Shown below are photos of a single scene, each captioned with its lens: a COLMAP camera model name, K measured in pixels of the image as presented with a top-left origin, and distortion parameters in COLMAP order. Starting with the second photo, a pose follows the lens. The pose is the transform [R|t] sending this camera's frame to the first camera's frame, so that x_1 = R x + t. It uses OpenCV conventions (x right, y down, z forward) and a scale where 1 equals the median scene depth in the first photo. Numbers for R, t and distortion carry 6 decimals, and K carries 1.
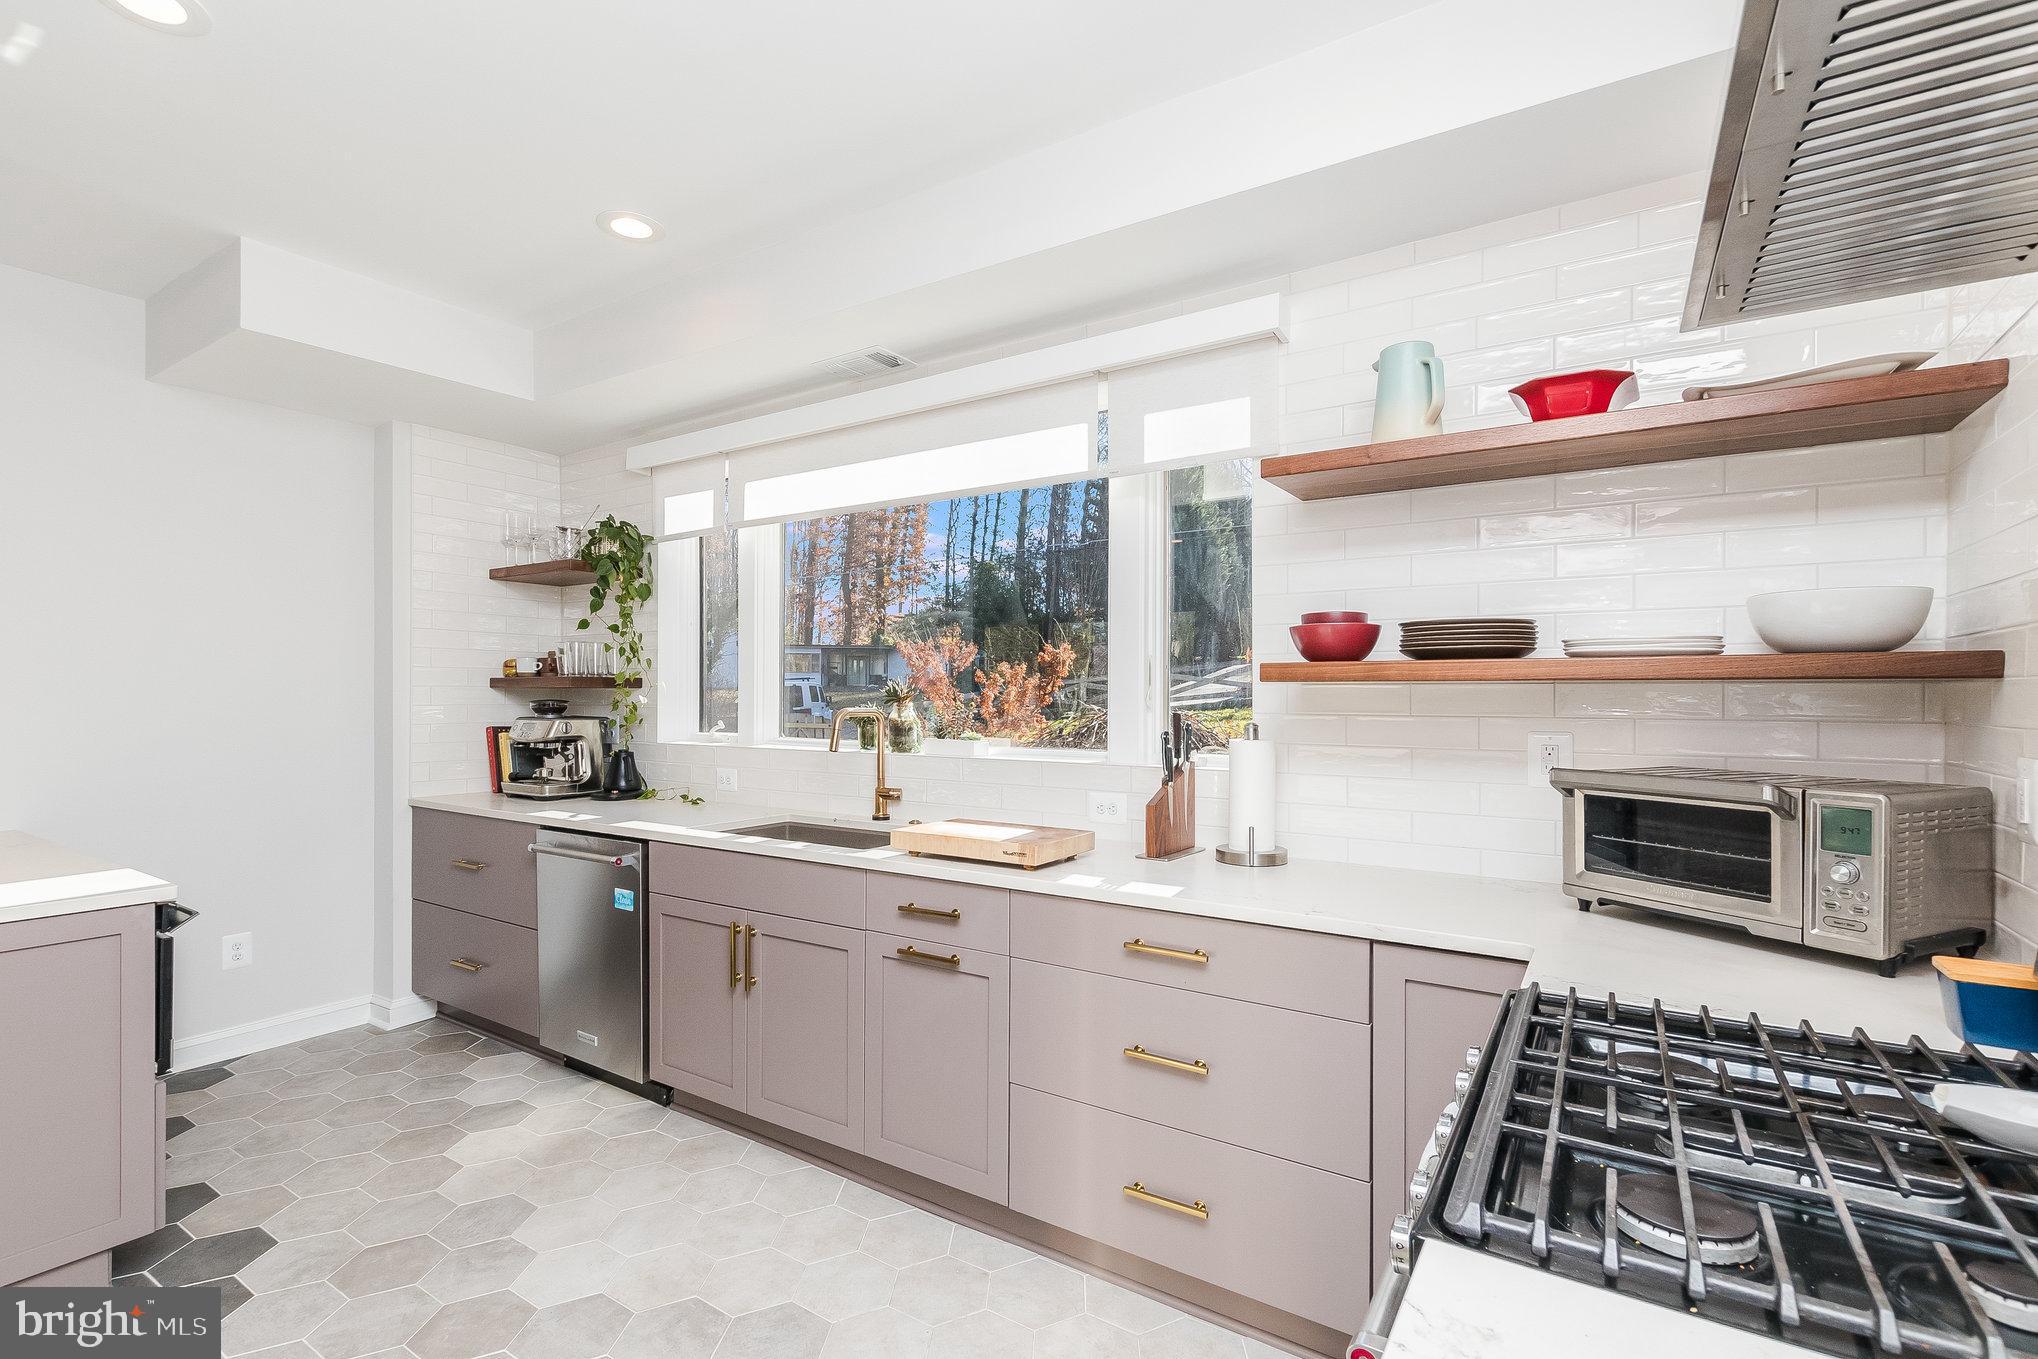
lens RADIAL K [[923.0, 0, 1019.0], [0, 923.0, 692.3], [0, 0, 1]] dist [-0.000226, -0.000151]
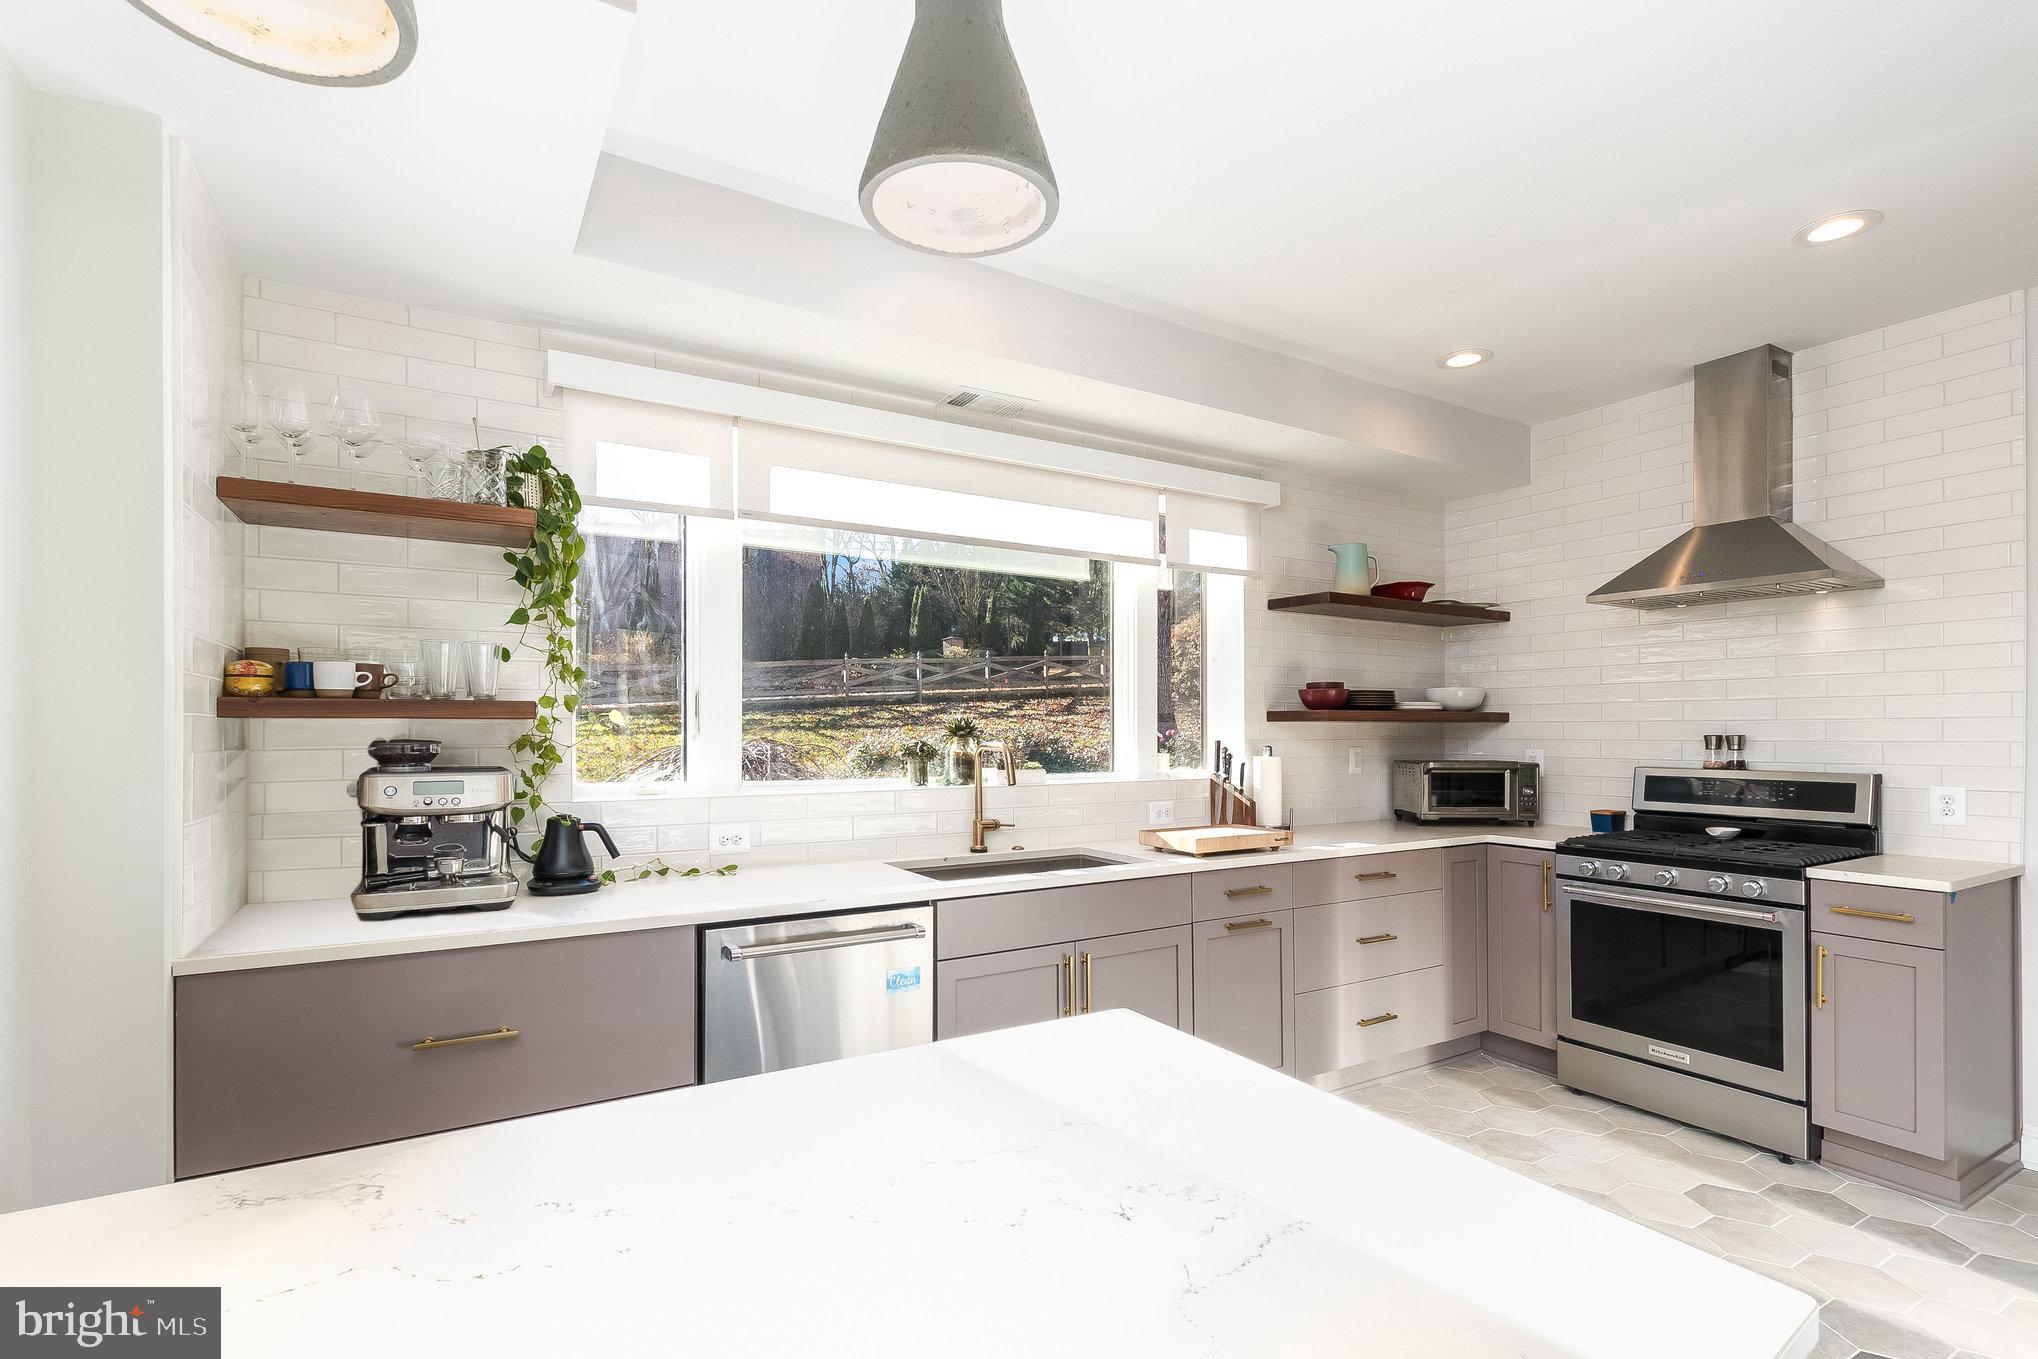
lens RADIAL K [[949.7, 0, 1004.9], [0, 949.7, 729.3], [0, 0, 1]] dist [0.000731, -0.000121]
pose [[0.429429, -0.001954, 0.903099, -1.086673], [-0.001995, 0.999993, 0.003113, -0.001226], [-0.903099, -0.003138, 0.429422, 0.520928]]
